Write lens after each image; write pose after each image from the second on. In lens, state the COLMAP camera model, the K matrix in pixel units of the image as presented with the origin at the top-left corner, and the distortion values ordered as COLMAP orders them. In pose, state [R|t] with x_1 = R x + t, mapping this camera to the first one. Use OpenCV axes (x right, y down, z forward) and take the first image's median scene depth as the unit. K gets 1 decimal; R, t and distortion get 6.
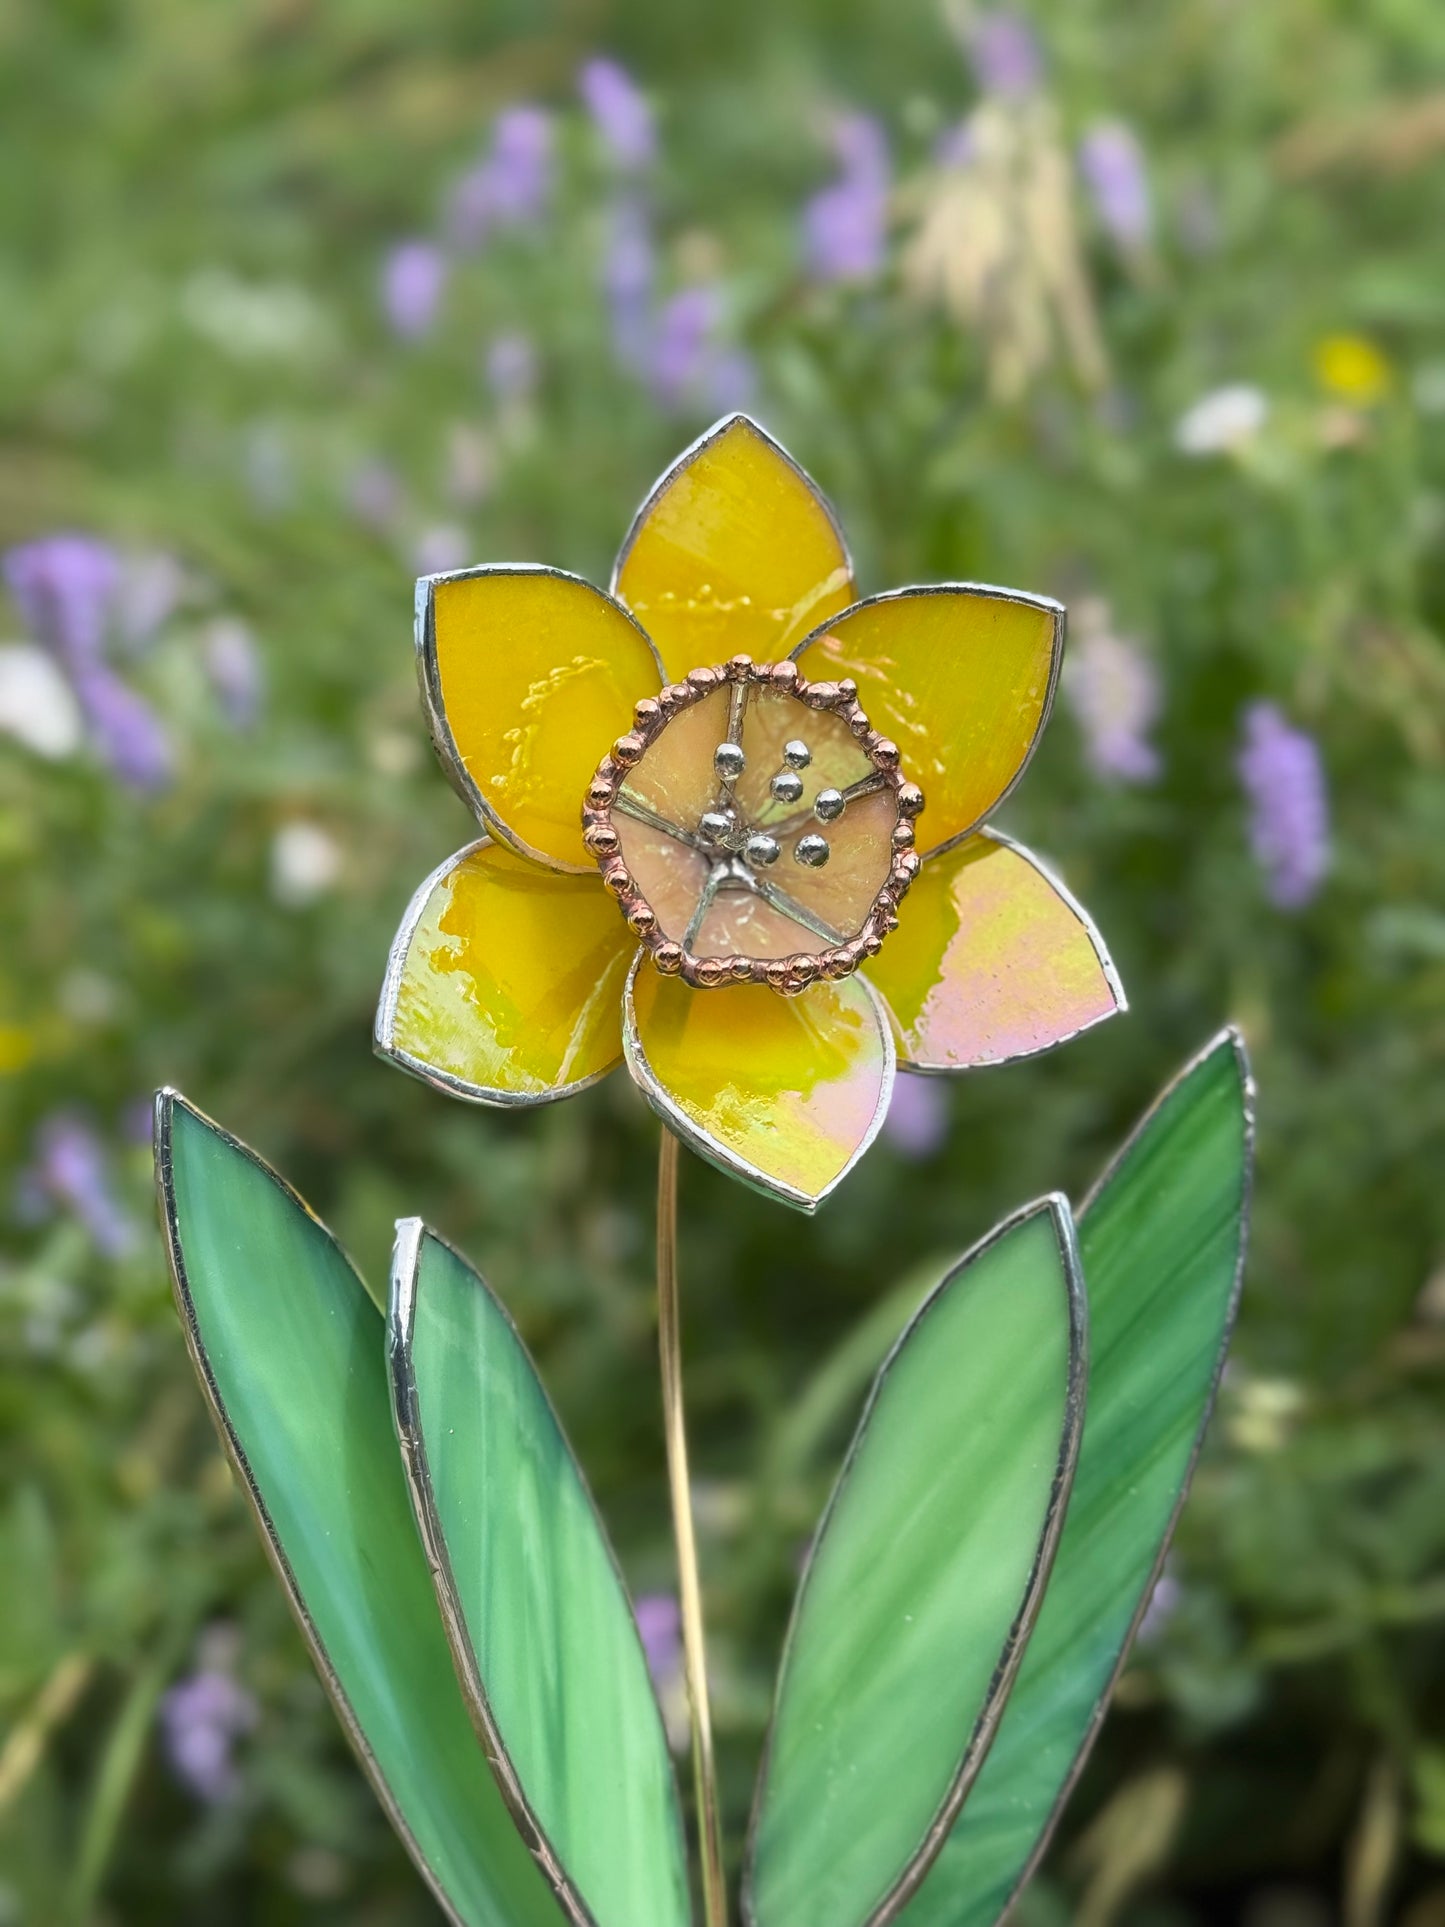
lens RADIAL K [[2543.6, 0, 666.8], [0, 2543.6, 911.1], [0, 0, 1]] dist [0.068923, 0.000000]
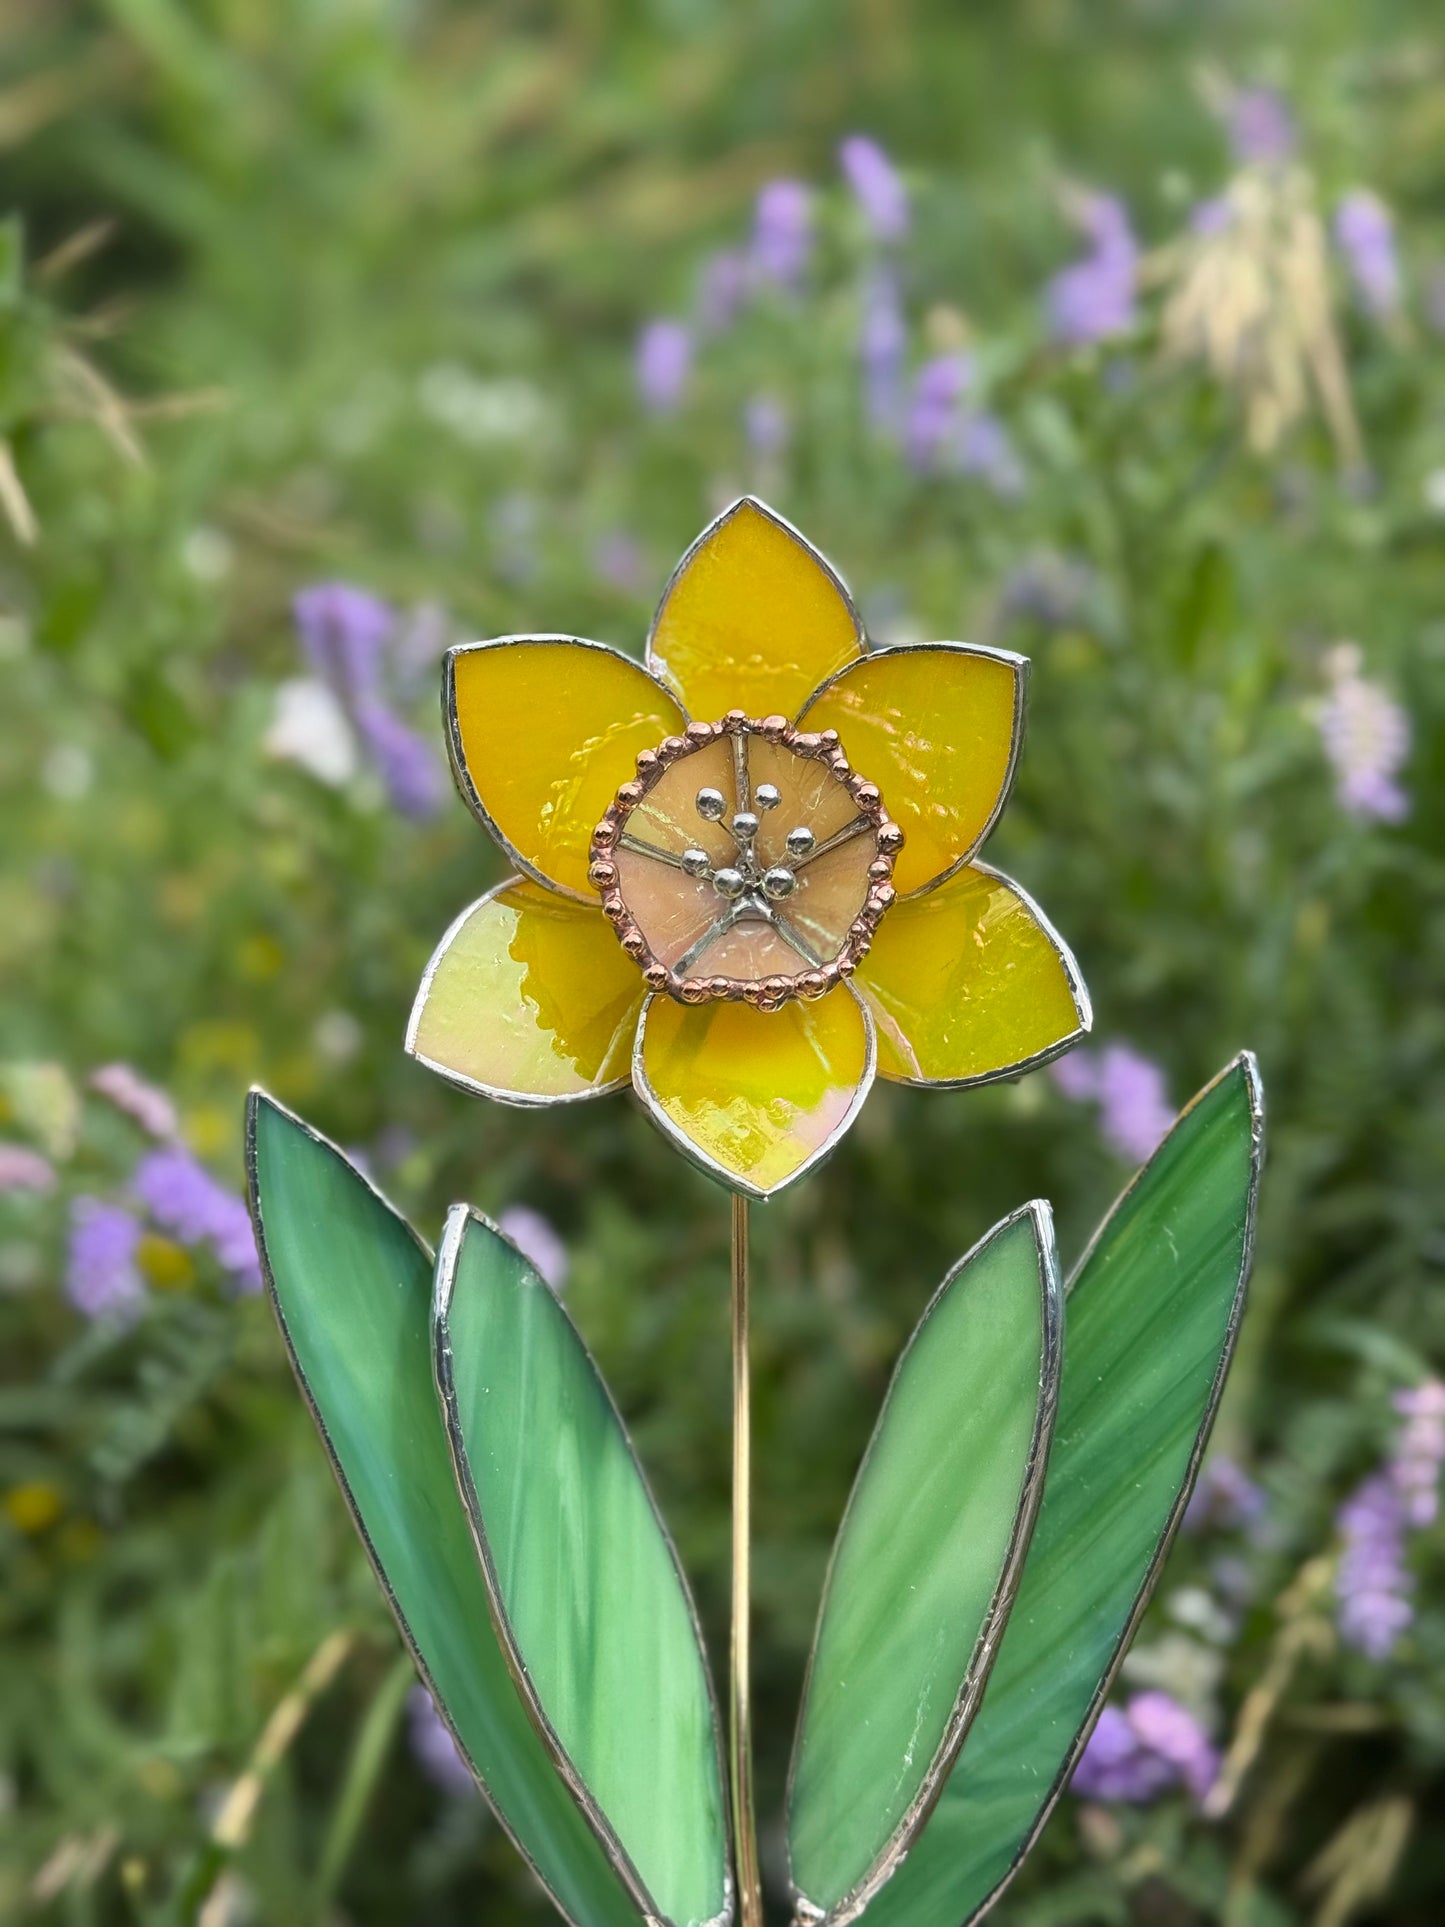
lens RADIAL K [[2543.6, 0, 657.3], [0, 2543.6, 905.7], [0, 0, 1]] dist [0.068923, 0.000000]
pose [[0.966995, -0.000548, -0.254795, 0.278385], [-0.005564, 0.999714, -0.023268, 0.012003], [0.254735, 0.023917, 0.966715, -0.092509]]
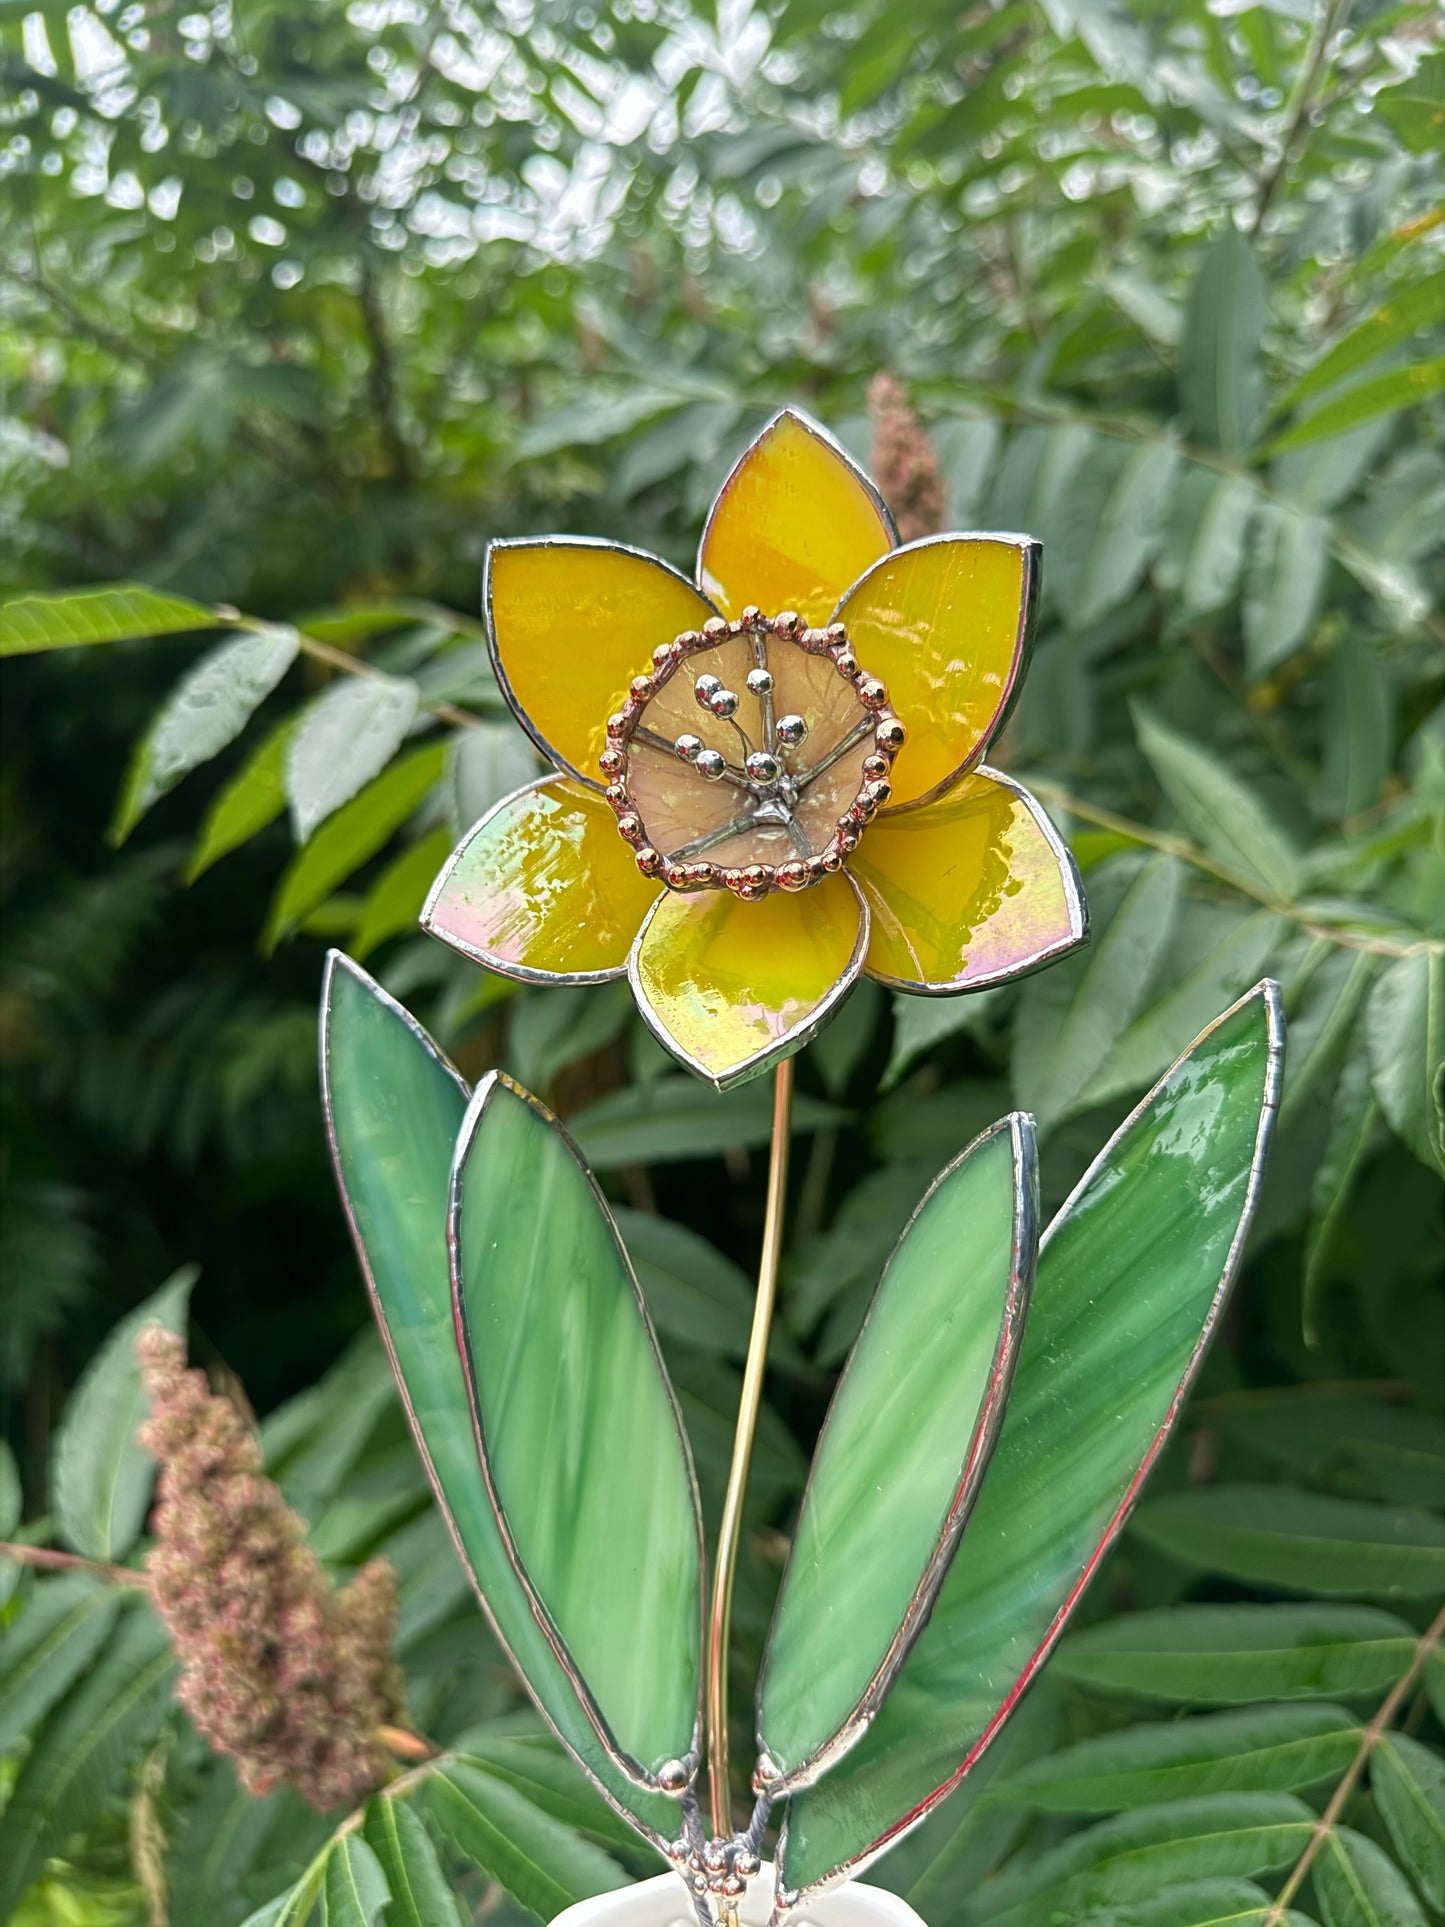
lens RADIAL K [[1367.7, 0, 711.1], [0, 1367.7, 917.6], [0, 0, 1]] dist [-0.011080, -0.042624]
pose [[0.881197, 0.050473, -0.470047, 0.305770], [-0.077326, 0.996282, -0.037982, 0.062682], [0.466383, 0.069817, 0.881824, 0.451061]]
